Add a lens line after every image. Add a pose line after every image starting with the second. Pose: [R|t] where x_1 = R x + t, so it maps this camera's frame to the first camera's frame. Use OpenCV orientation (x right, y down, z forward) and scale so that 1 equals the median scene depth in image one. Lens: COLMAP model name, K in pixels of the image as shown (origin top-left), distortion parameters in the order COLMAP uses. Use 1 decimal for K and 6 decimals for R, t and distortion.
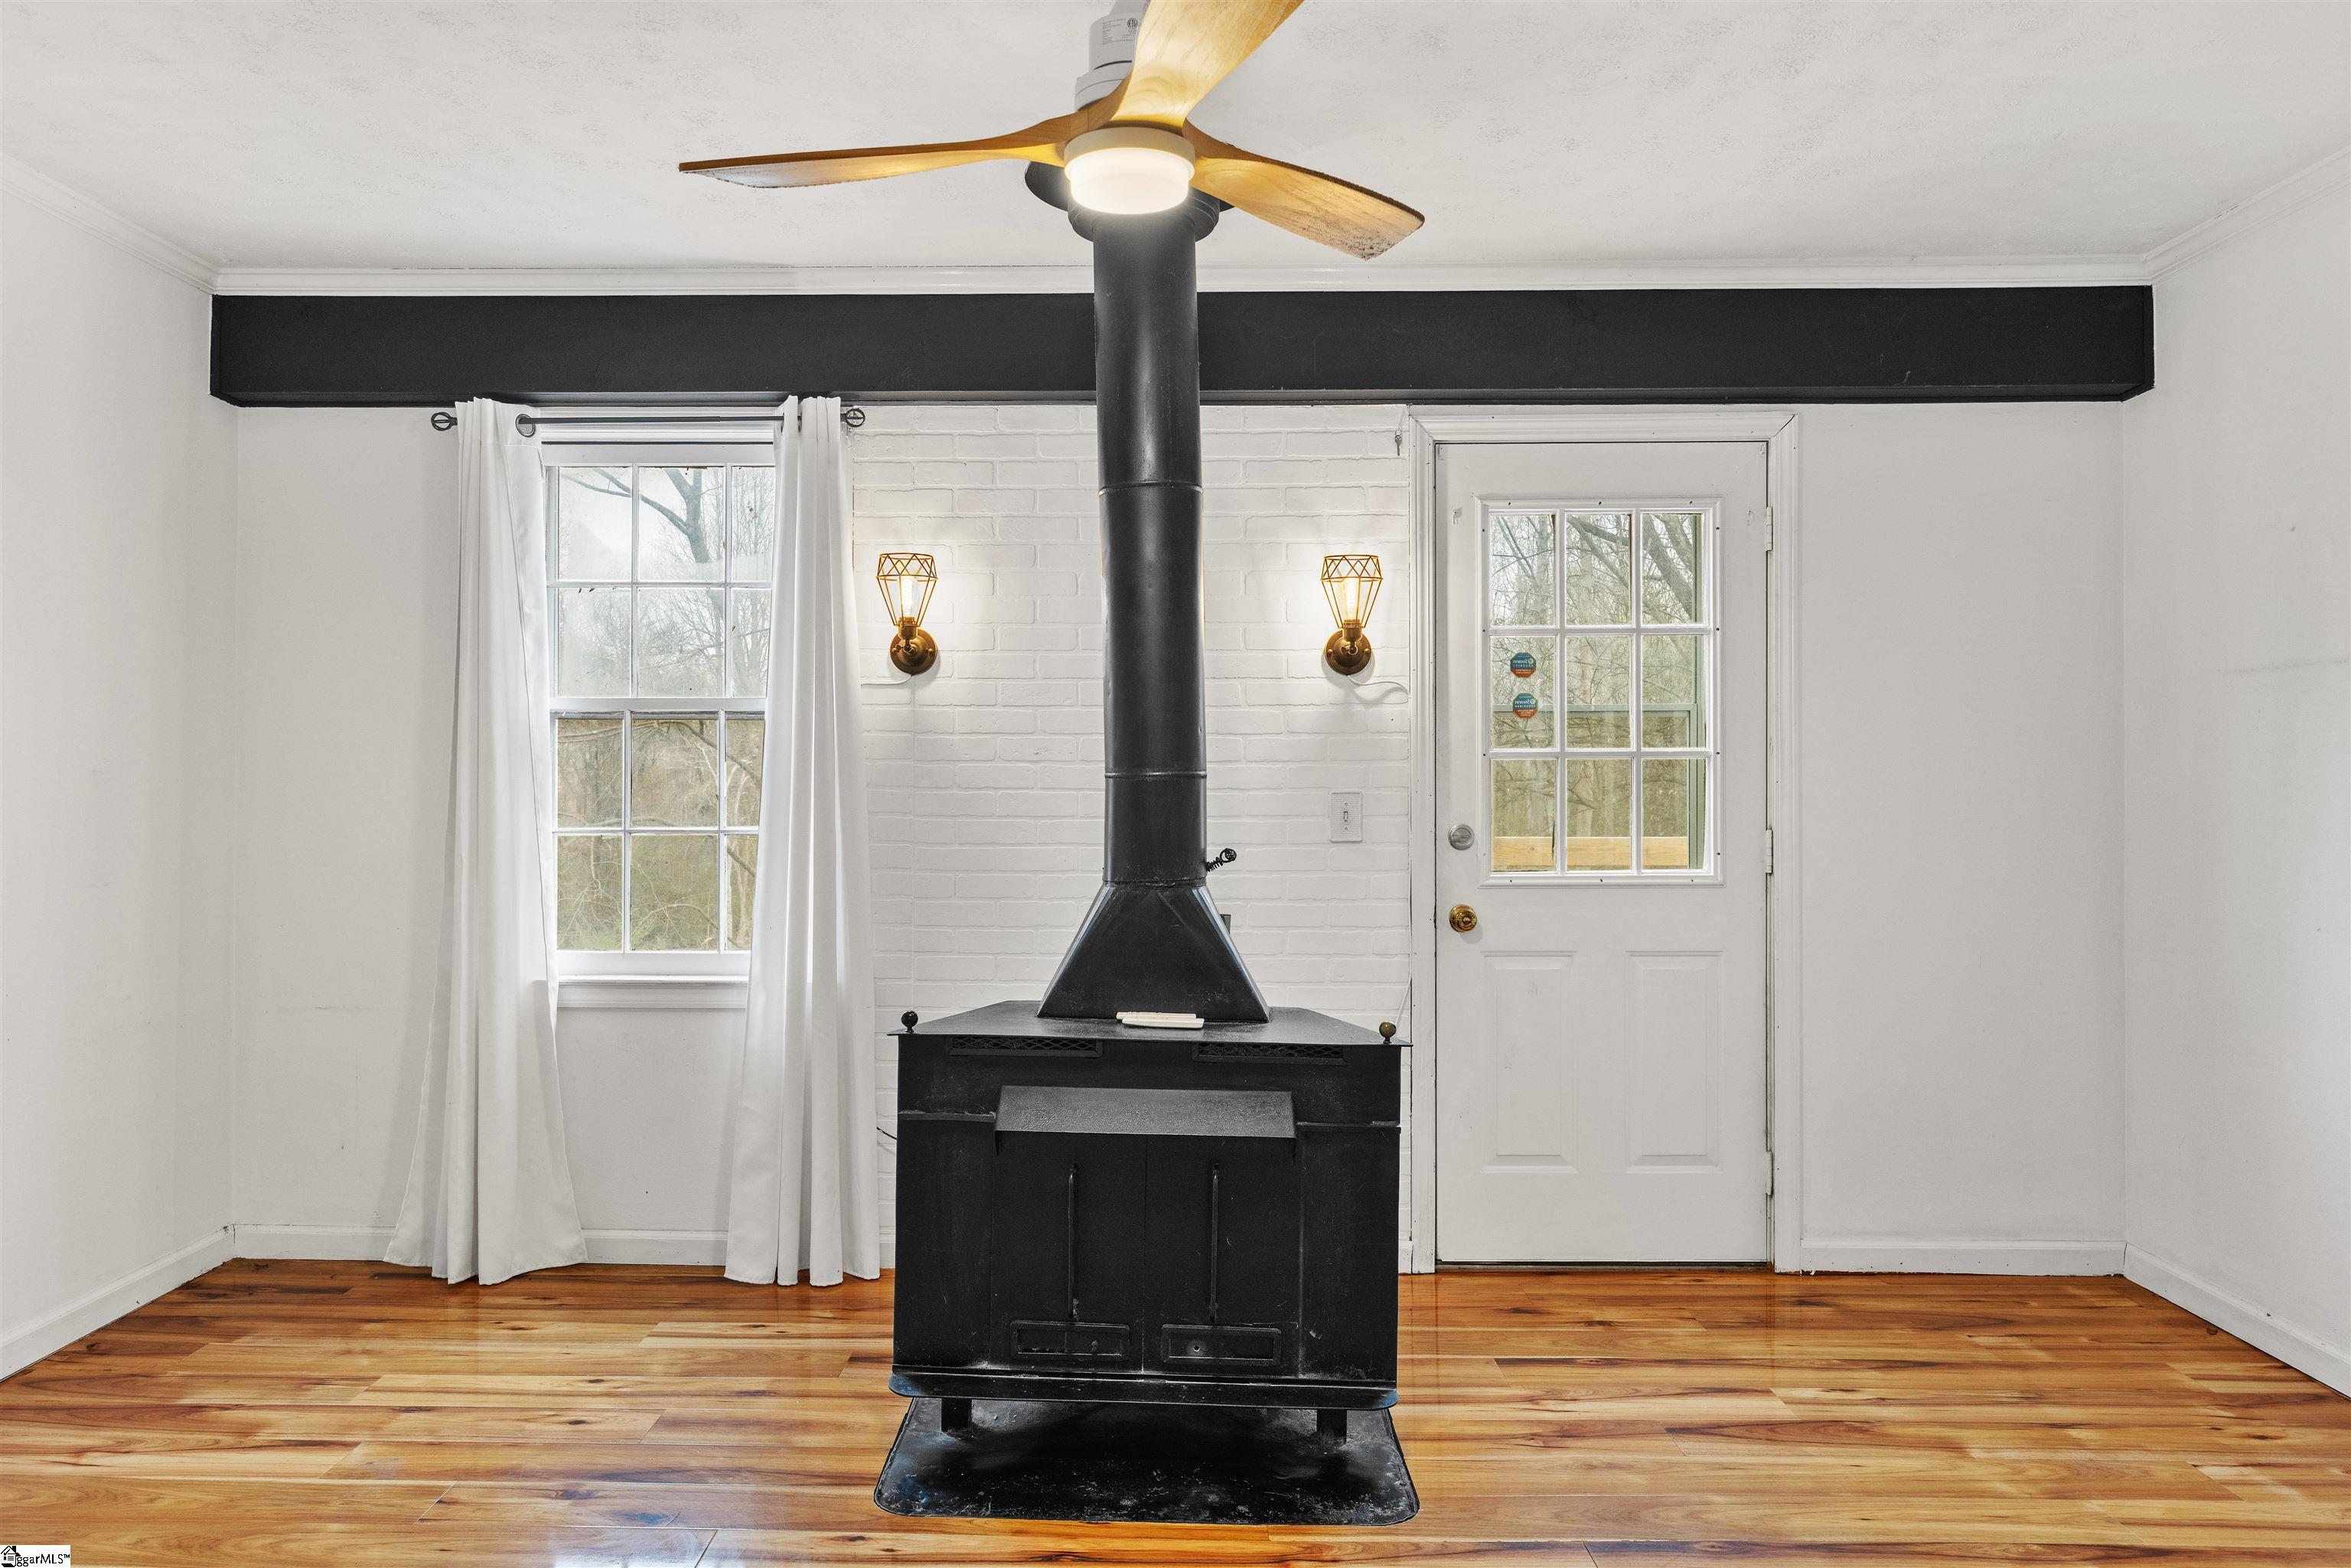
lens RADIAL K [[1629.8, 0, 1175.5], [0, 1629.8, 784.0], [0, 0, 1]] dist [0.001051, 0.000187]
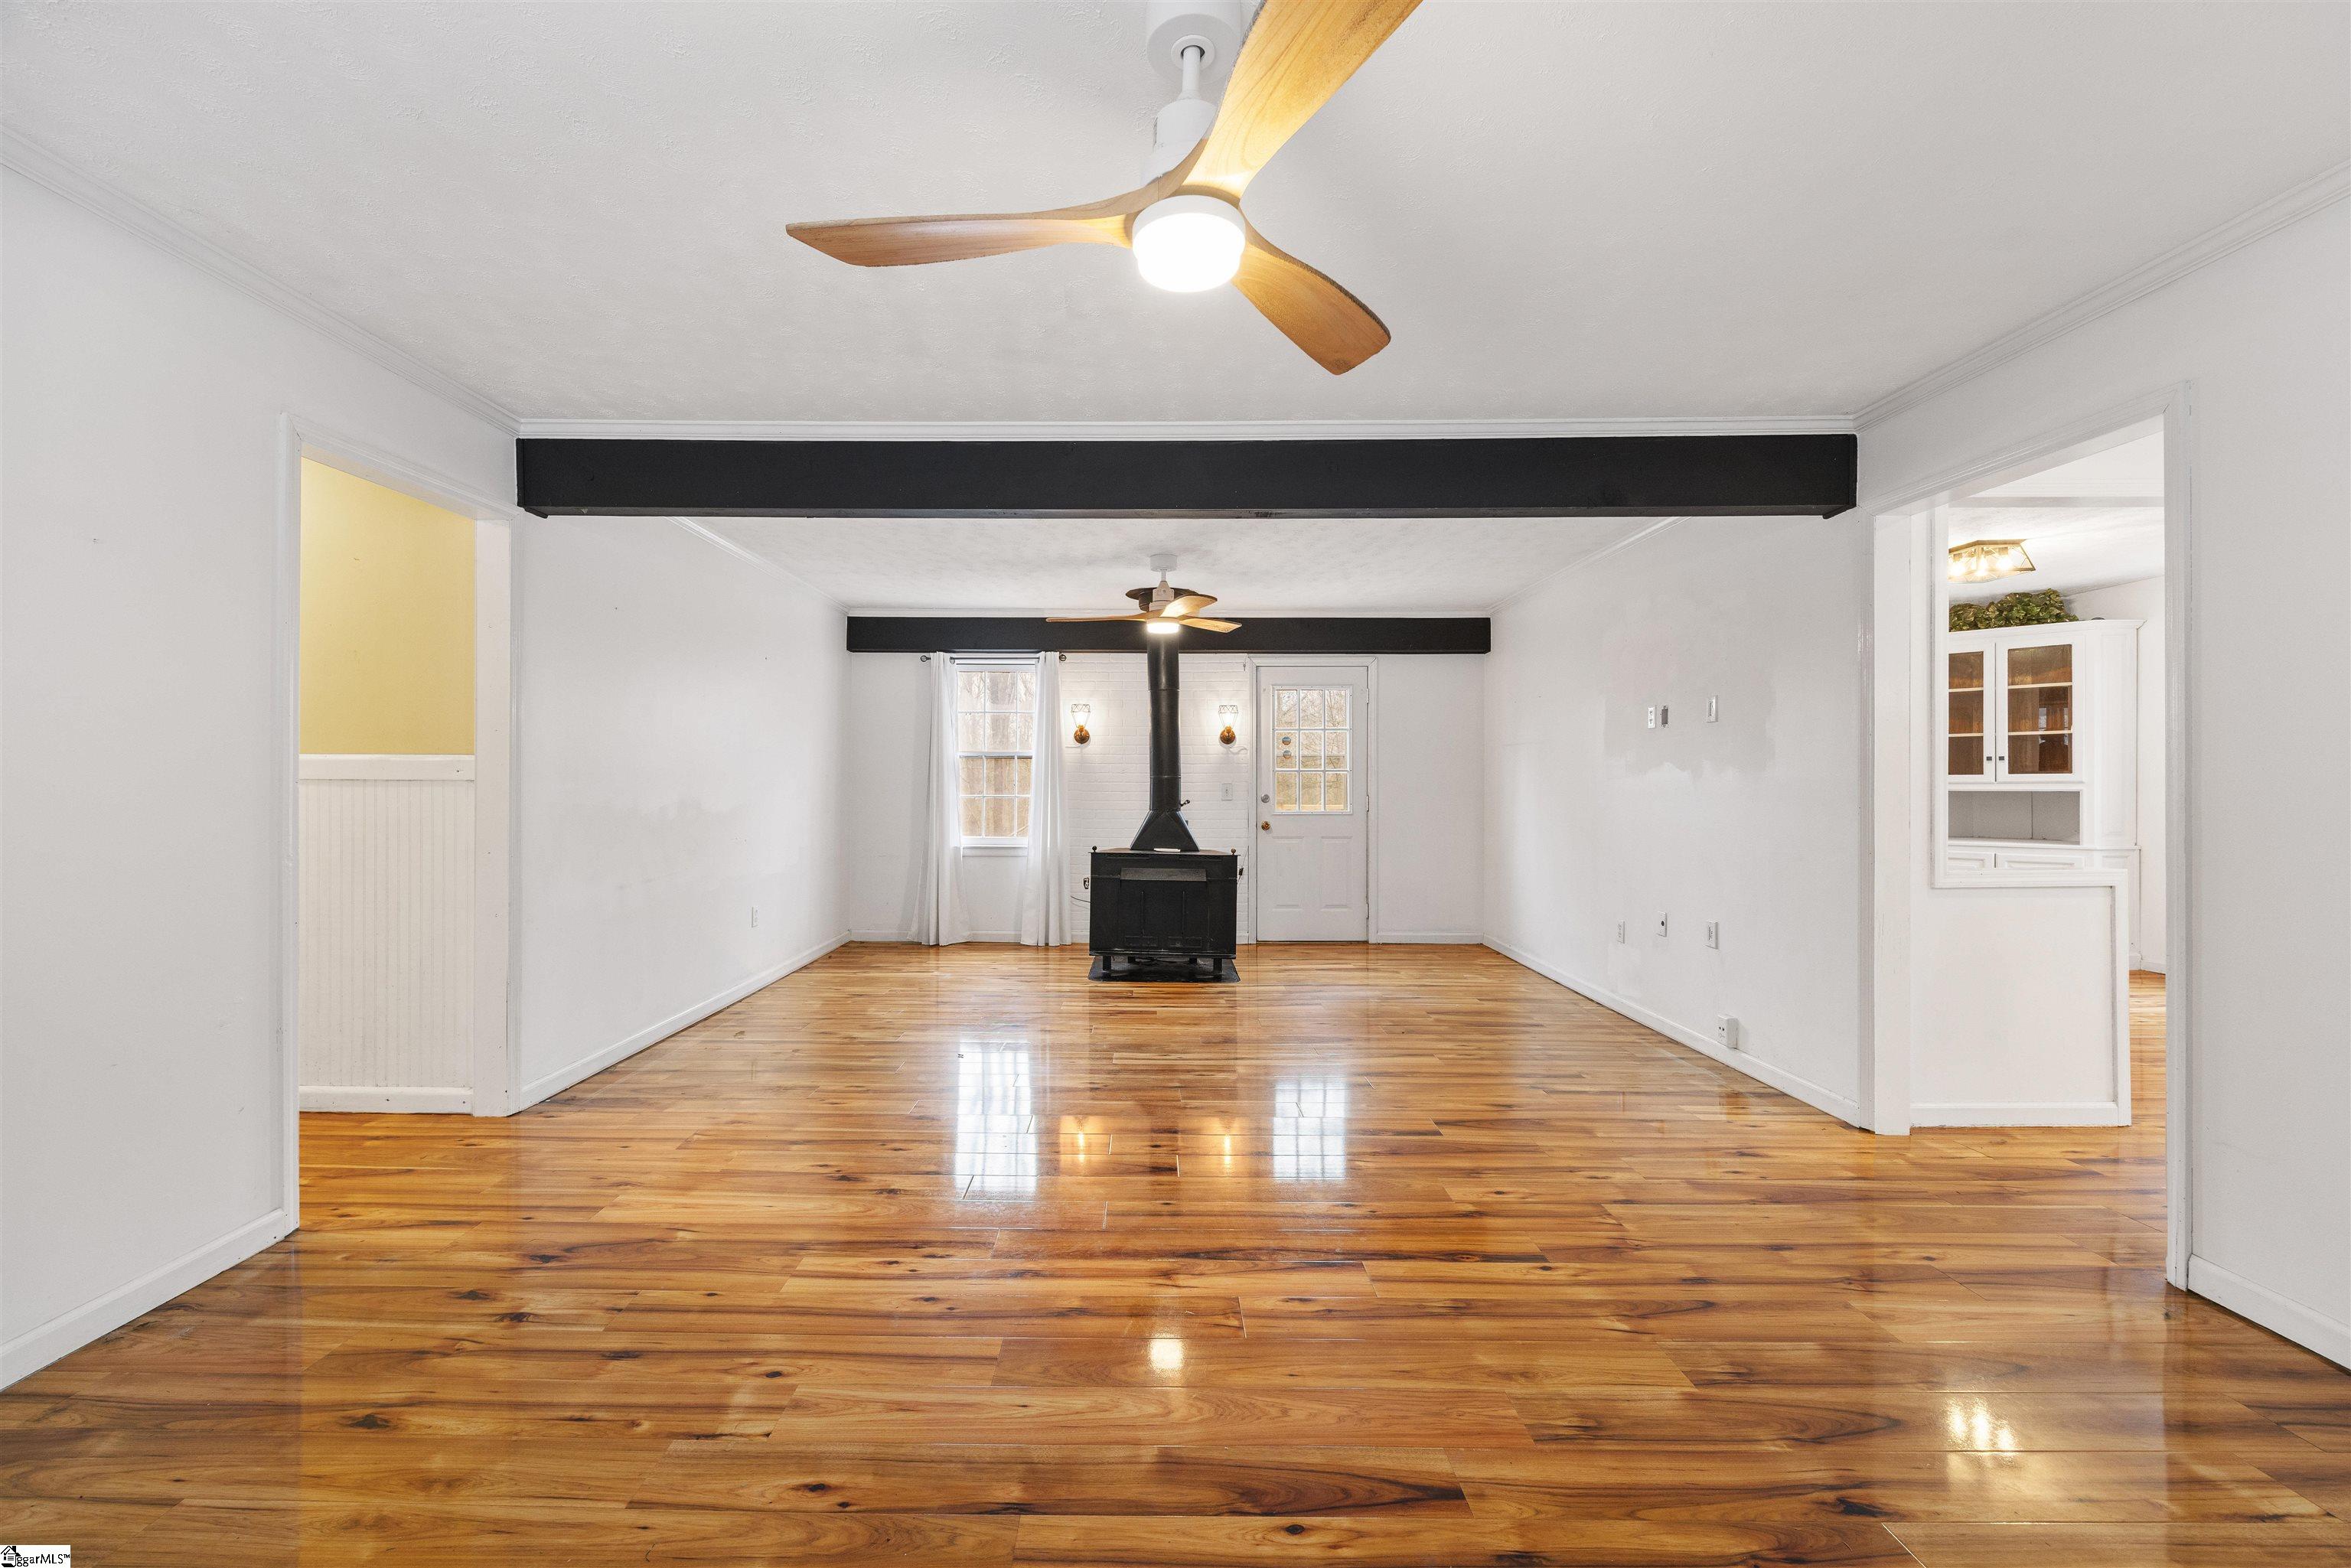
lens RADIAL K [[973.5, 0, 1175.5], [0, 973.5, 784.0], [0, 0, 1]] dist [-0.000156, -0.000040]
pose [[0.999792, 0.002001, 0.020293, -0.026365], [-0.002047, 0.999995, 0.002253, 0.002367], [-0.020288, -0.002294, 0.999792, -0.797462]]
